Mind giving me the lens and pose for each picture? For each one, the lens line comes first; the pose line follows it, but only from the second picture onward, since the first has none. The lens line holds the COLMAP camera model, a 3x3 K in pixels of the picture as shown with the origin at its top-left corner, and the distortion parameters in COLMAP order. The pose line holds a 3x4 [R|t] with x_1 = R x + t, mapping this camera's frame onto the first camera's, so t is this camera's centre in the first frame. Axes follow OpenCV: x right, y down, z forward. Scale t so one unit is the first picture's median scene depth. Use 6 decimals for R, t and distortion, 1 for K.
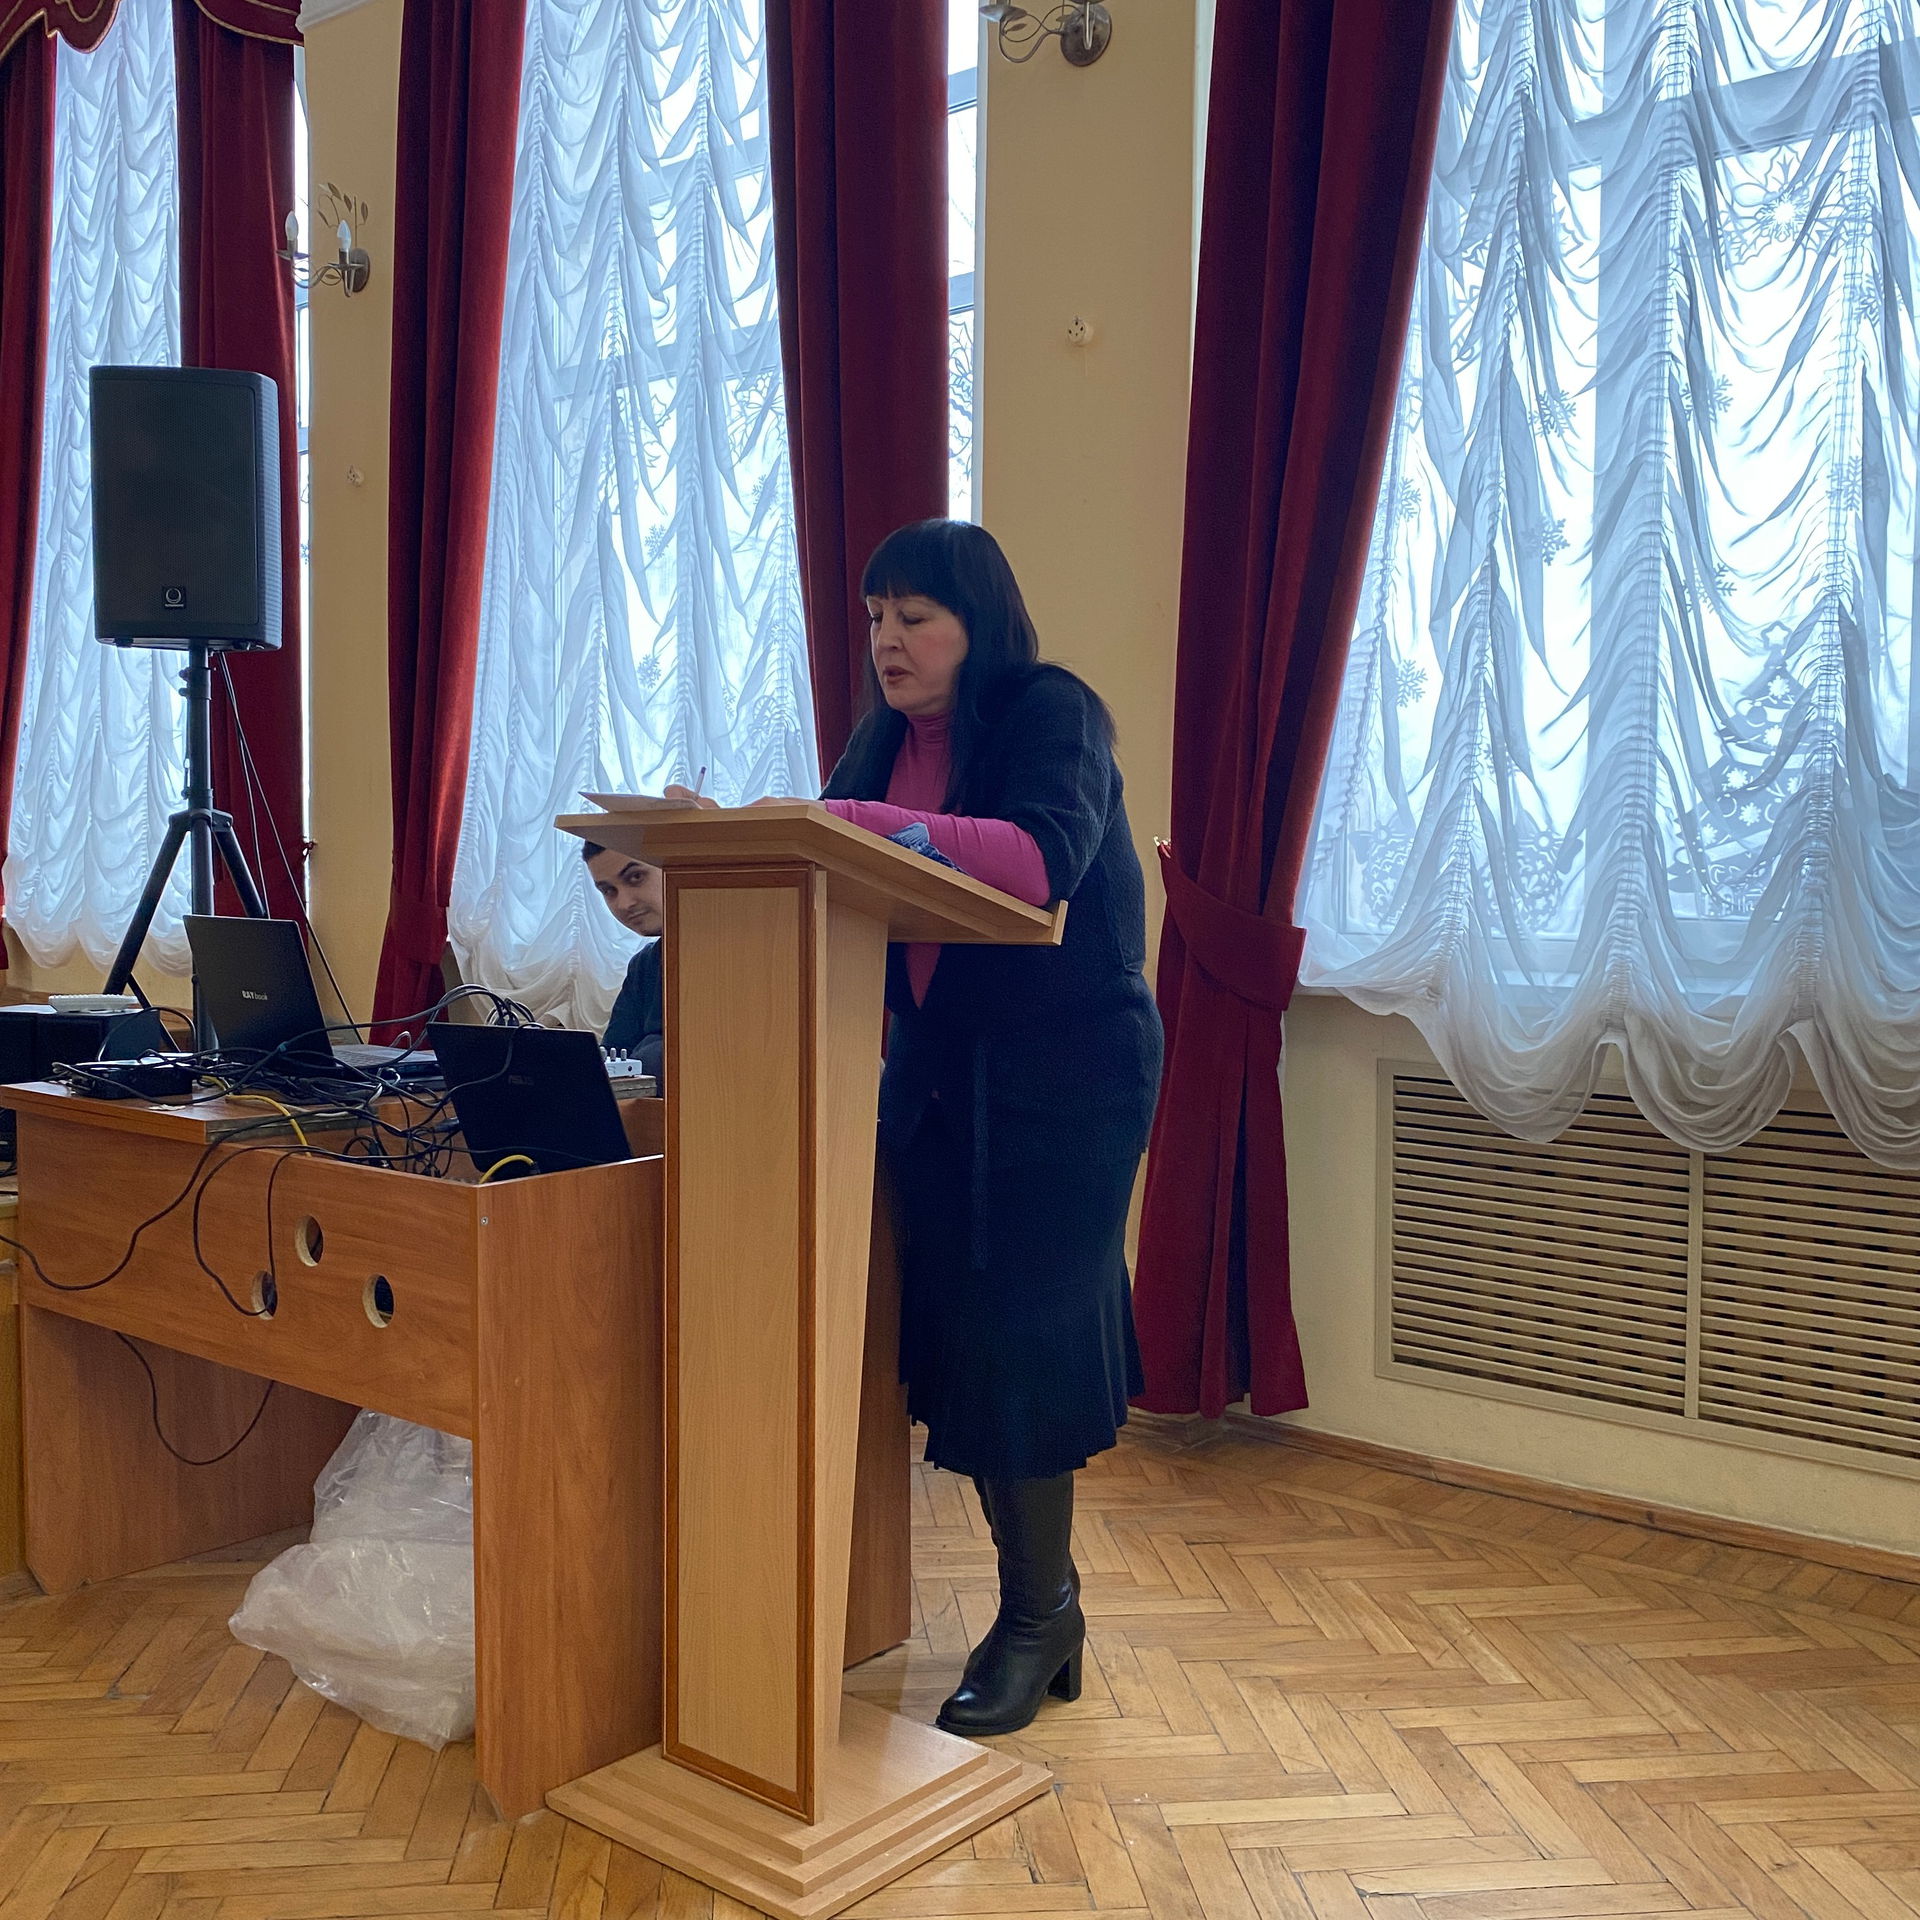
lens RADIAL K [[1988.2, 0, 1014.8], [0, 1988.2, 979.6], [0, 0, 1]] dist [0.114193, -0.233950]
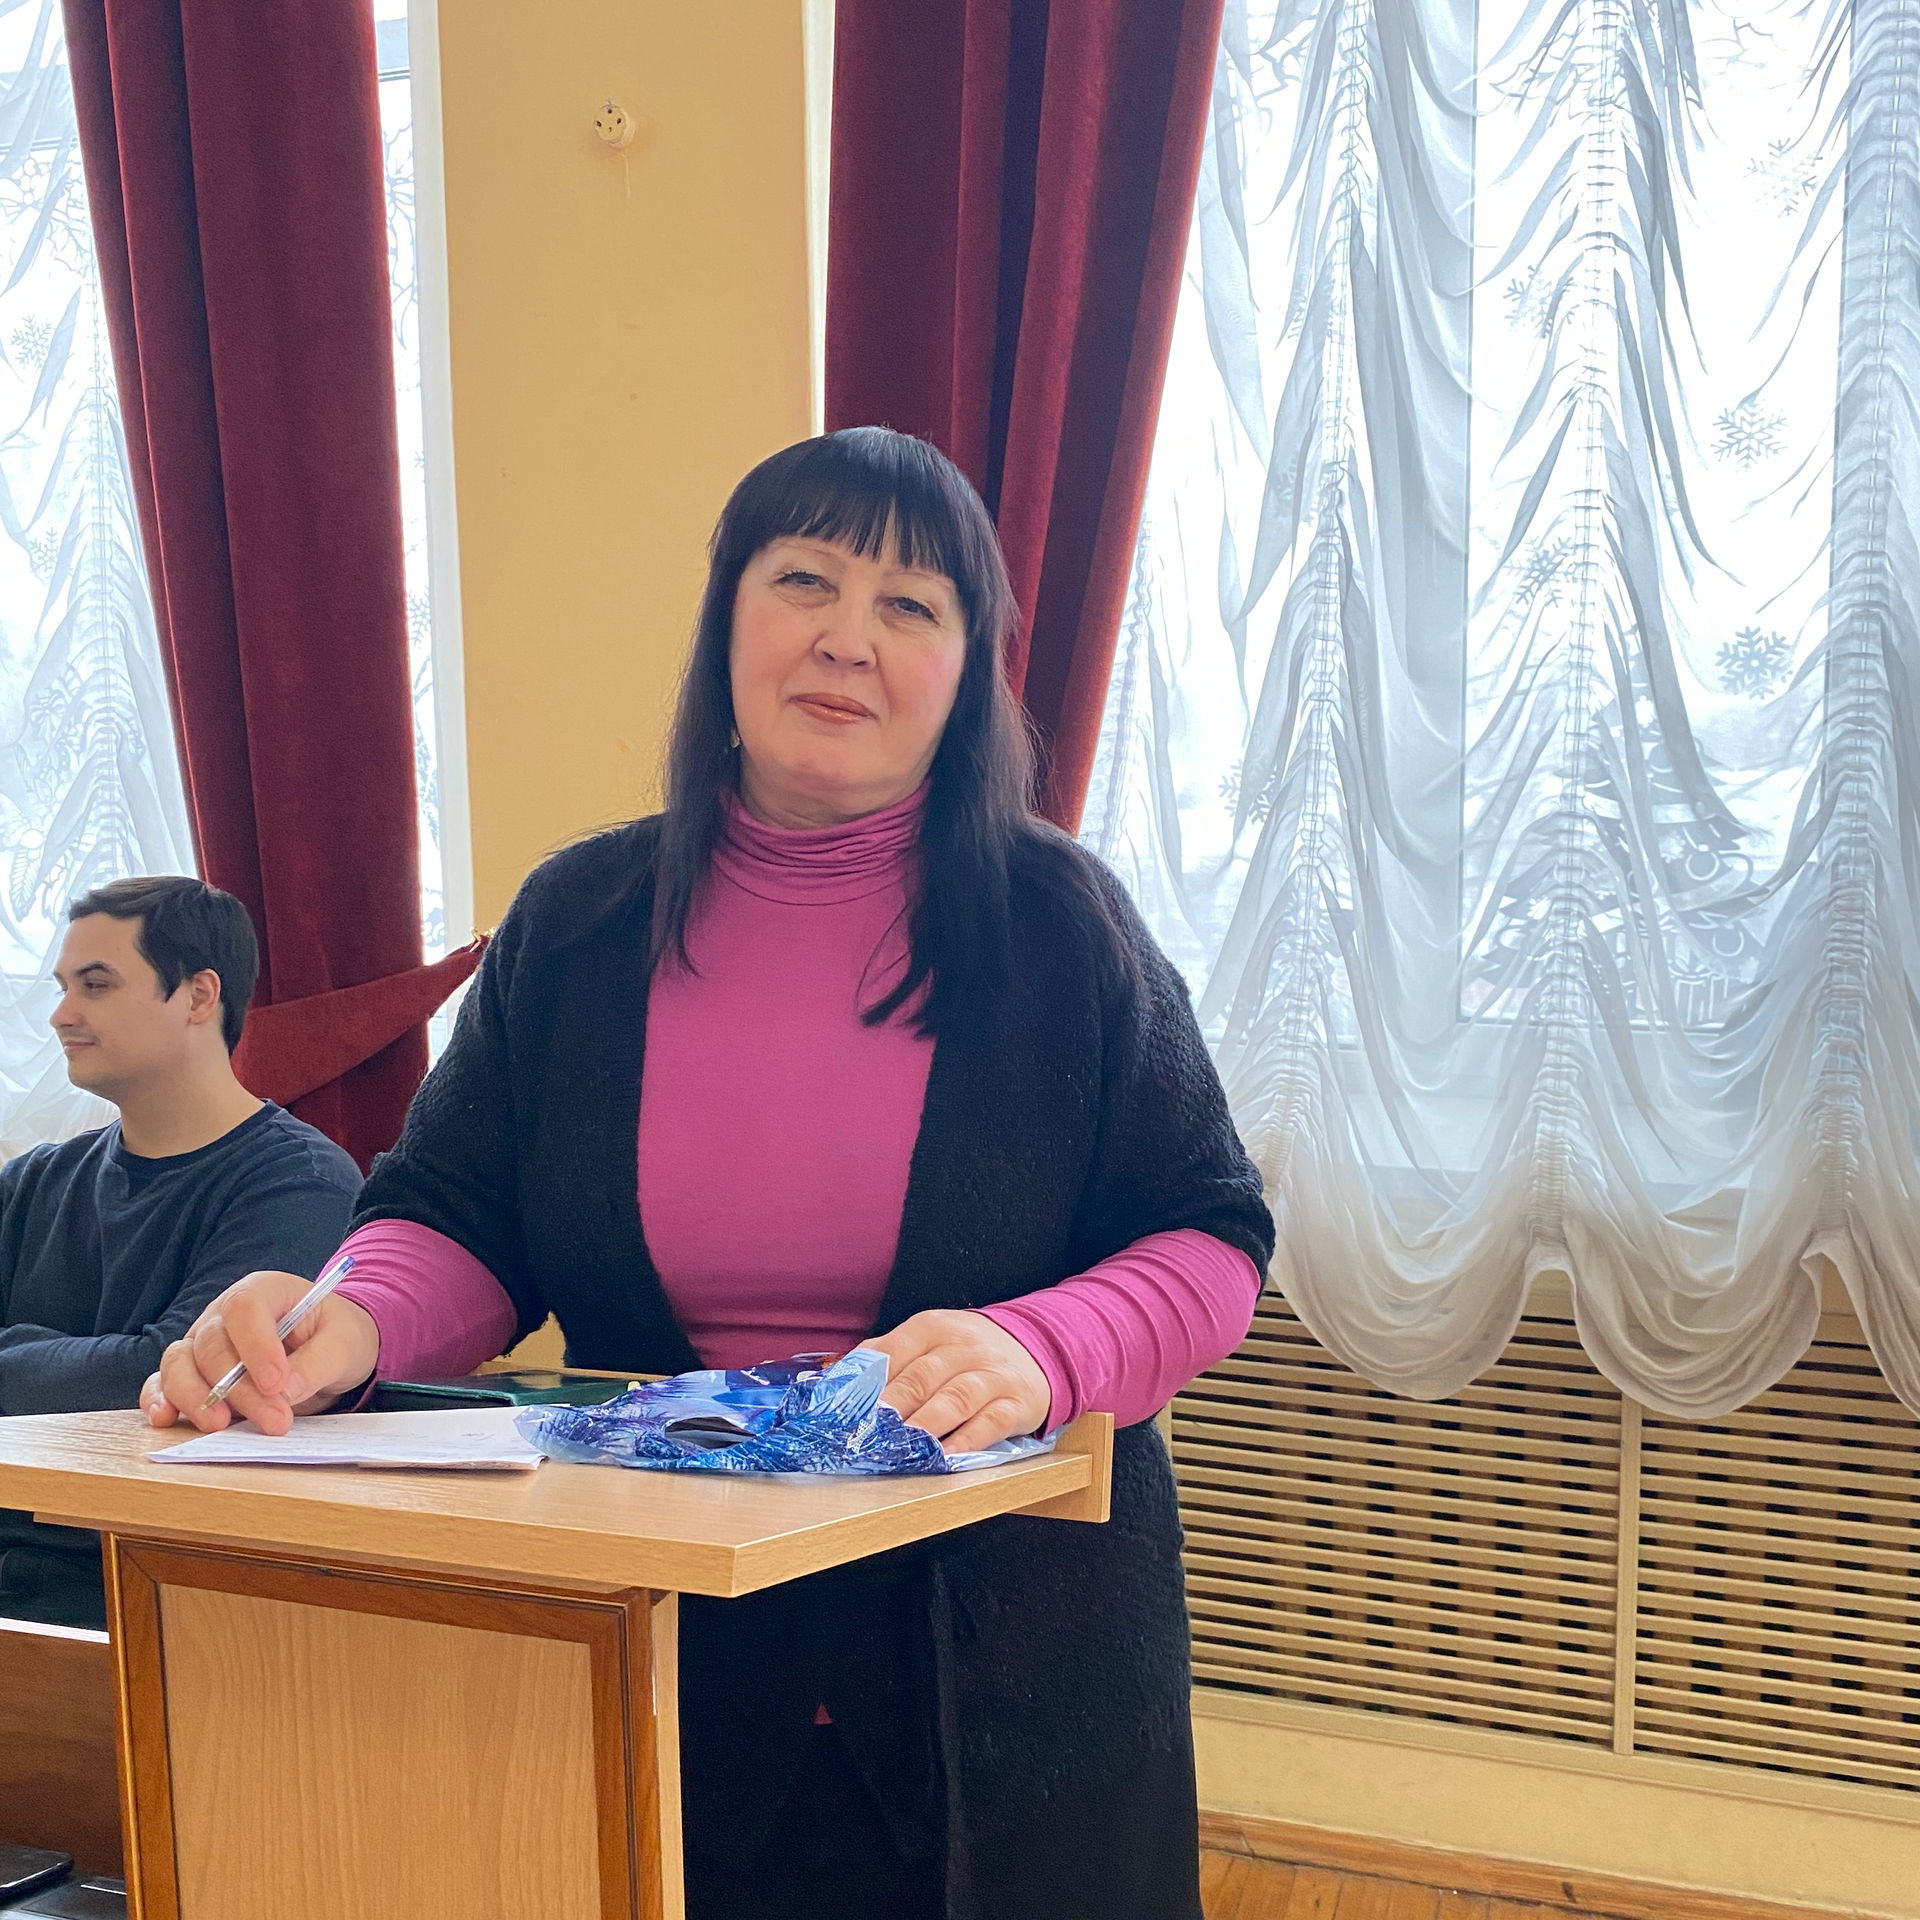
lens RADIAL K [[1988.2, 0, 1014.8], [0, 1988.2, 979.6], [0, 0, 1]] dist [0.114193, -0.233950]
pose [[0.936216, -0.056770, 0.346811, -0.100301], [0.032941, 0.996697, 0.074225, -0.117613], [-0.349879, -0.058066, 0.934994, 0.416810]]
